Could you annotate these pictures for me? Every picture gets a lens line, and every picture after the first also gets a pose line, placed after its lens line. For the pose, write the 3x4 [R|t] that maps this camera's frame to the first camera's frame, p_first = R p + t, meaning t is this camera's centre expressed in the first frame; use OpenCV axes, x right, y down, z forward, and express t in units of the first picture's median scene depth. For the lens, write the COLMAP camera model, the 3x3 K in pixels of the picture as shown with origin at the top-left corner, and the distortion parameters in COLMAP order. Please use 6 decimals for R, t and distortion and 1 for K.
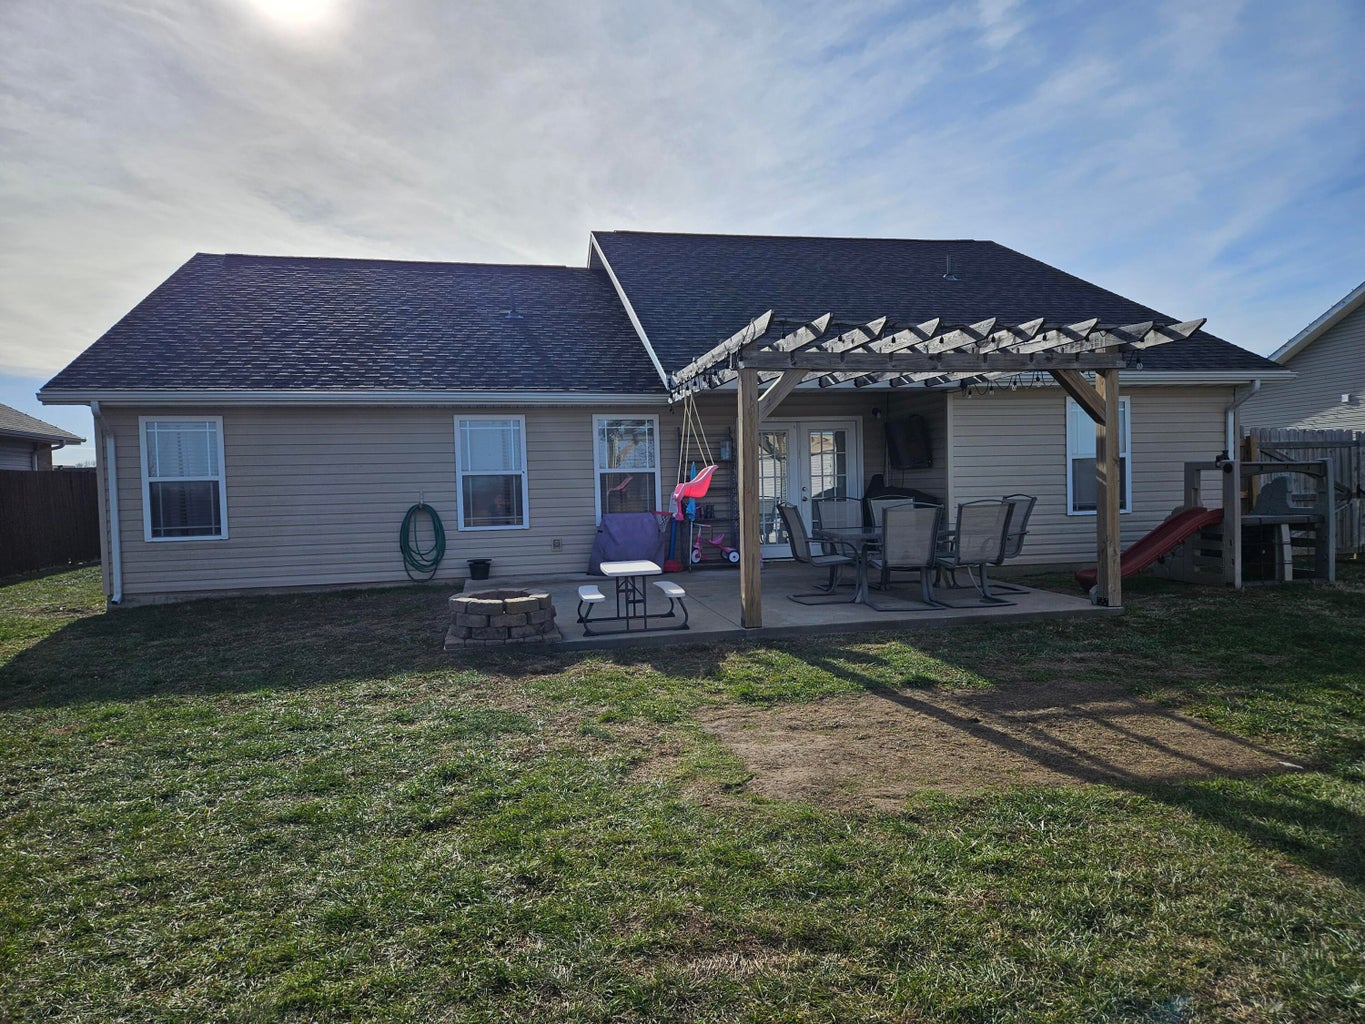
lens RADIAL K [[916.2, 0, 676.7], [0, 916.2, 521.0], [0, 0, 1]] dist [0.081493, -0.072784]
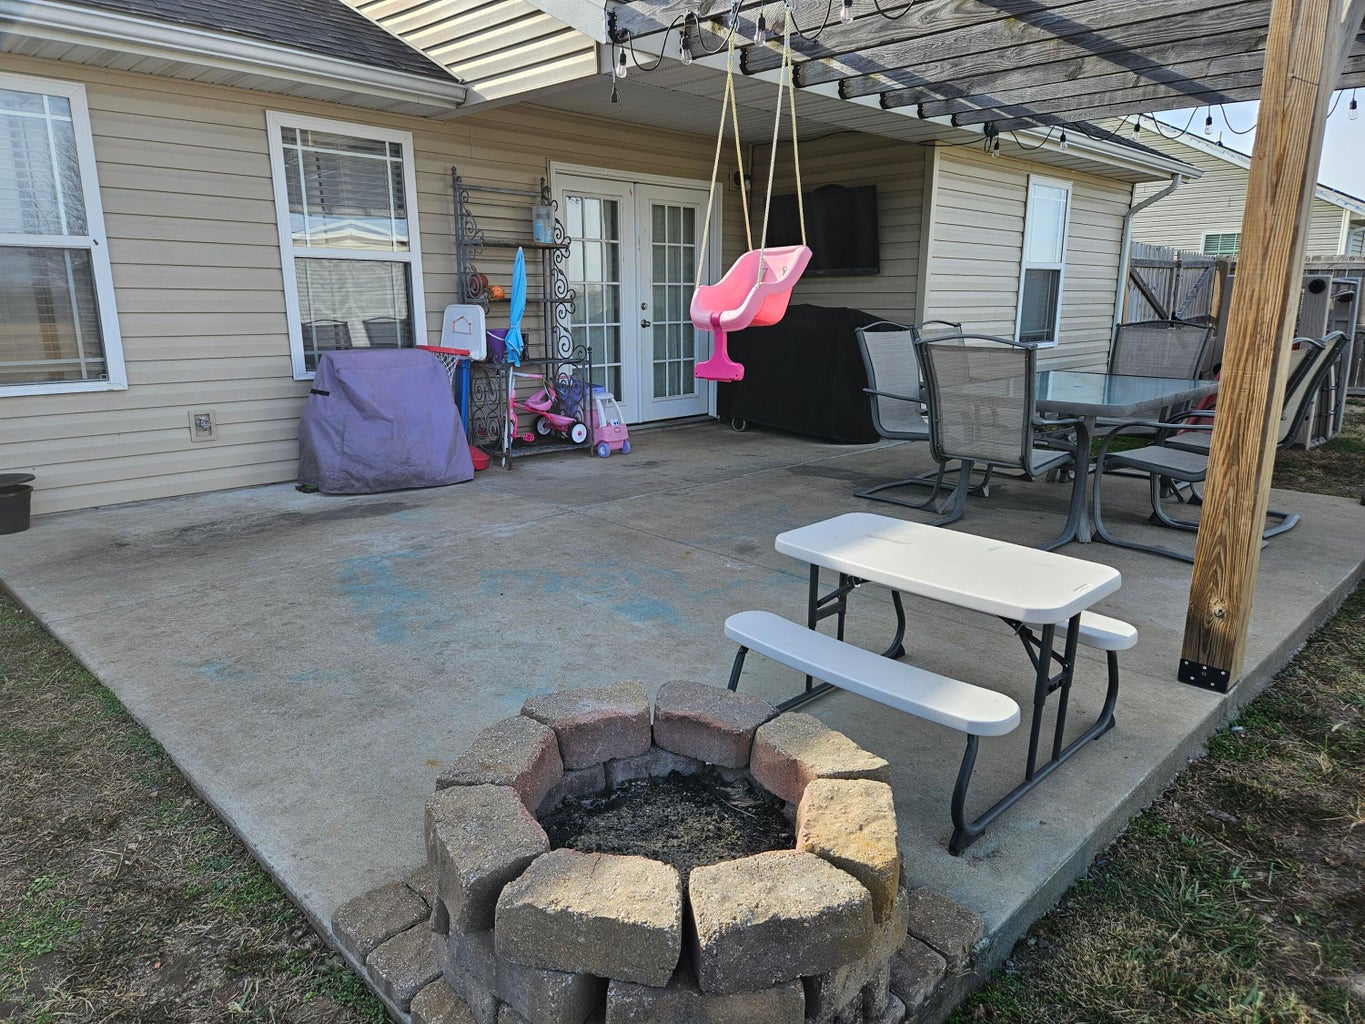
lens RADIAL K [[916.2, 0, 676.7], [0, 916.2, 521.0], [0, 0, 1]] dist [0.081493, -0.072784]
pose [[0.827348, -0.107526, 0.551302, -0.194261], [0.001072, 0.981806, 0.189882, -0.012740], [-0.561689, -0.156508, 0.812411, 0.523140]]
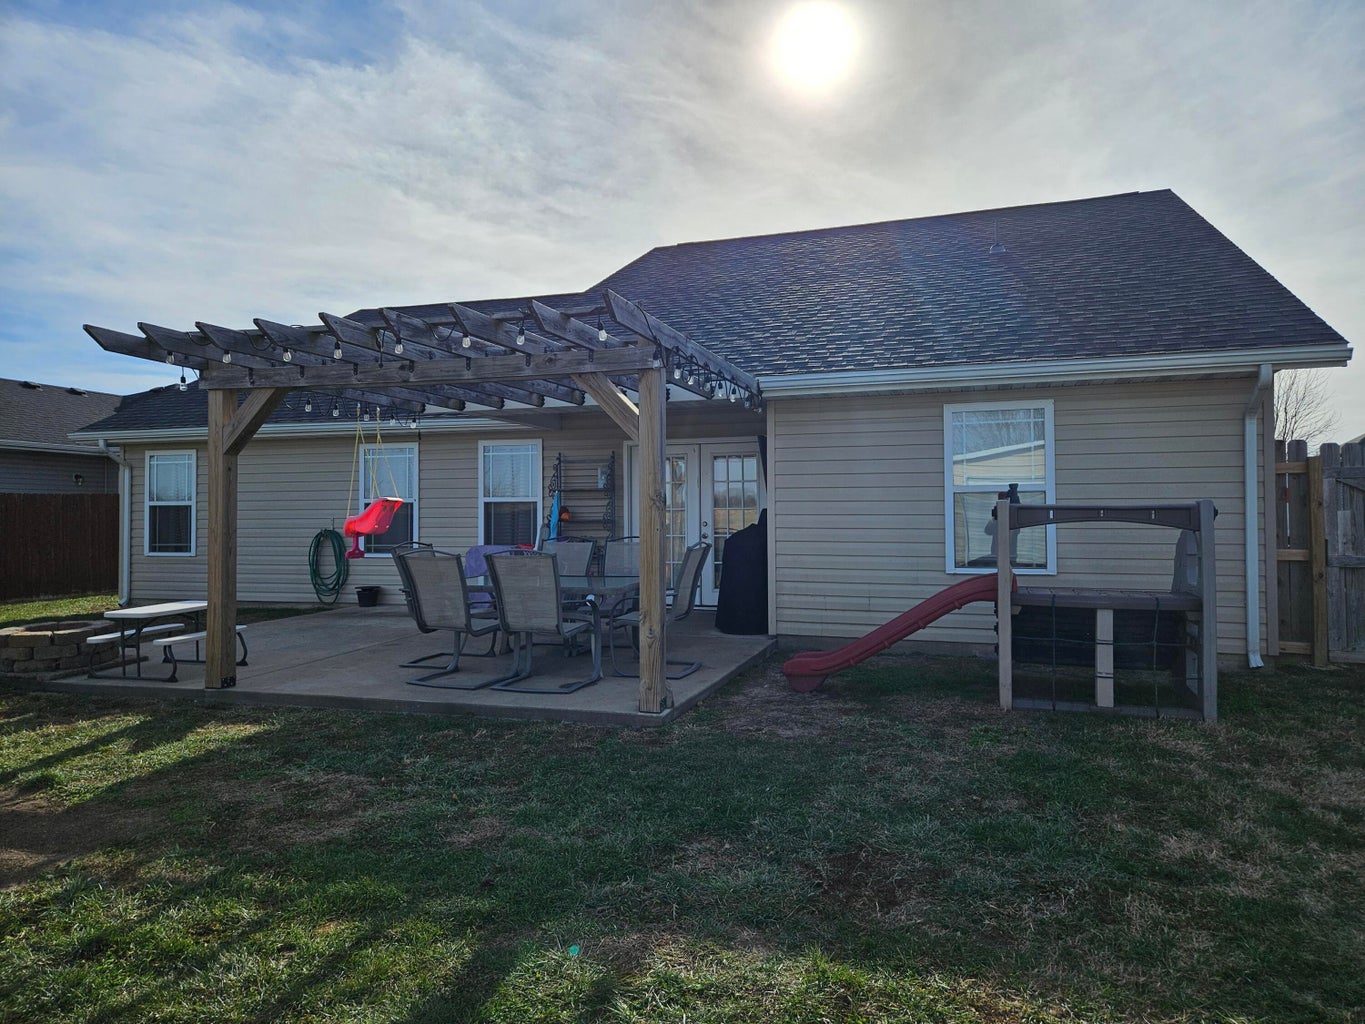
lens RADIAL K [[916.2, 0, 676.7], [0, 916.2, 521.0], [0, 0, 1]] dist [0.081493, -0.072784]
pose [[0.863543, 0.024283, -0.503691, 0.576129], [-0.035697, 0.999278, -0.013026, -0.028610], [0.503011, 0.029229, 0.863786, 0.288725]]
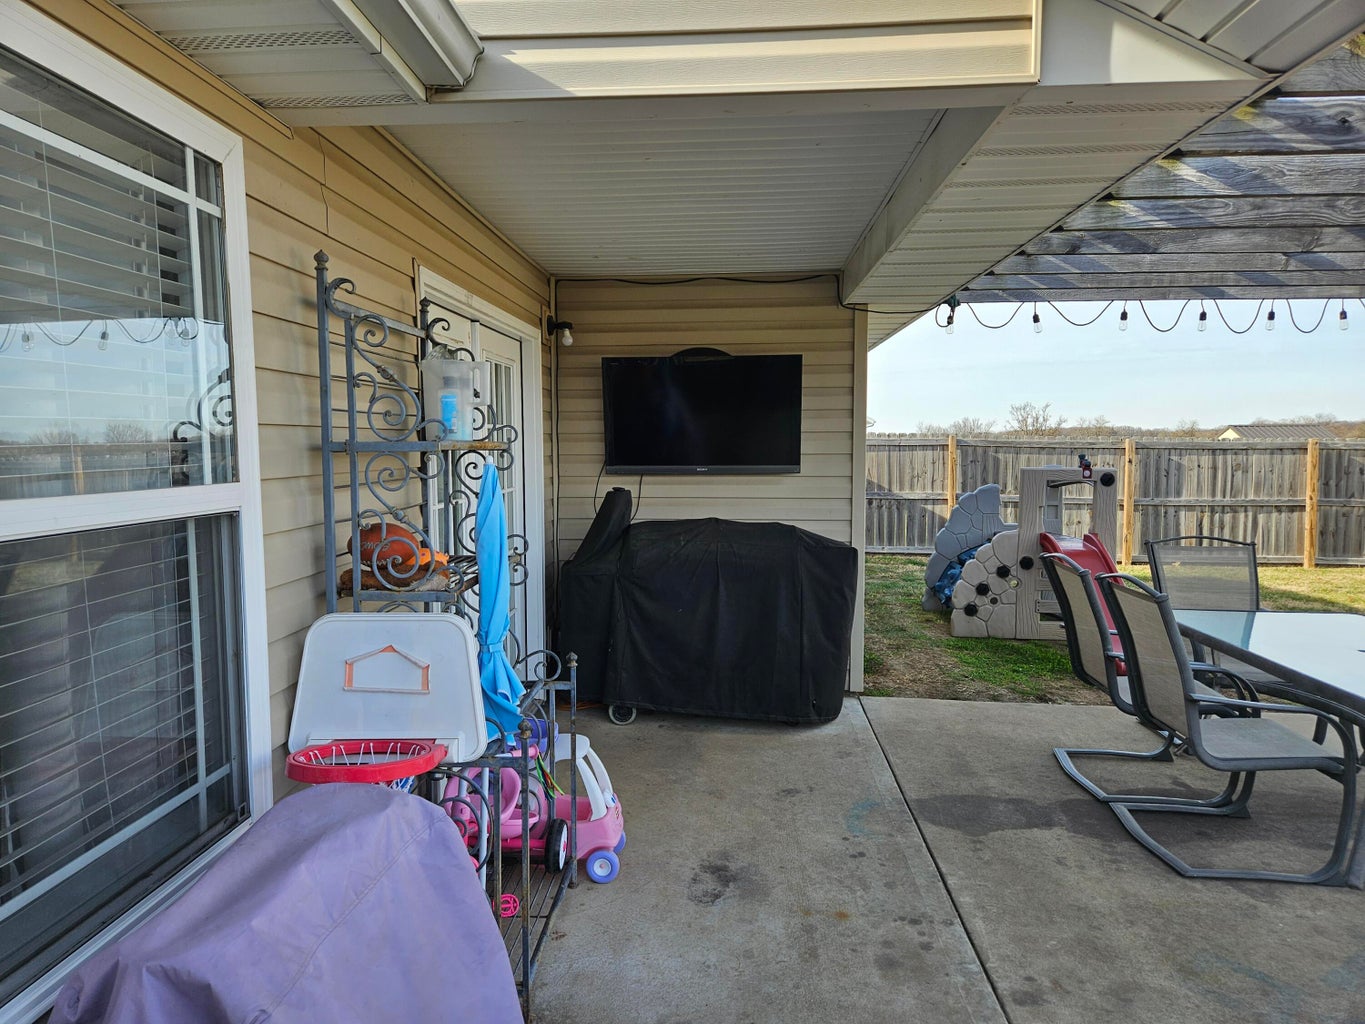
lens RADIAL K [[914.4, 0, 682.3], [0, 914.4, 526.1], [0, 0, 1]] dist [0.081437, -0.075005]
pose [[0.269609, -0.063277, 0.960889, -0.159085], [0.029787, 0.997909, 0.057357, -0.059022], [-0.962509, 0.013158, 0.270930, 0.907717]]
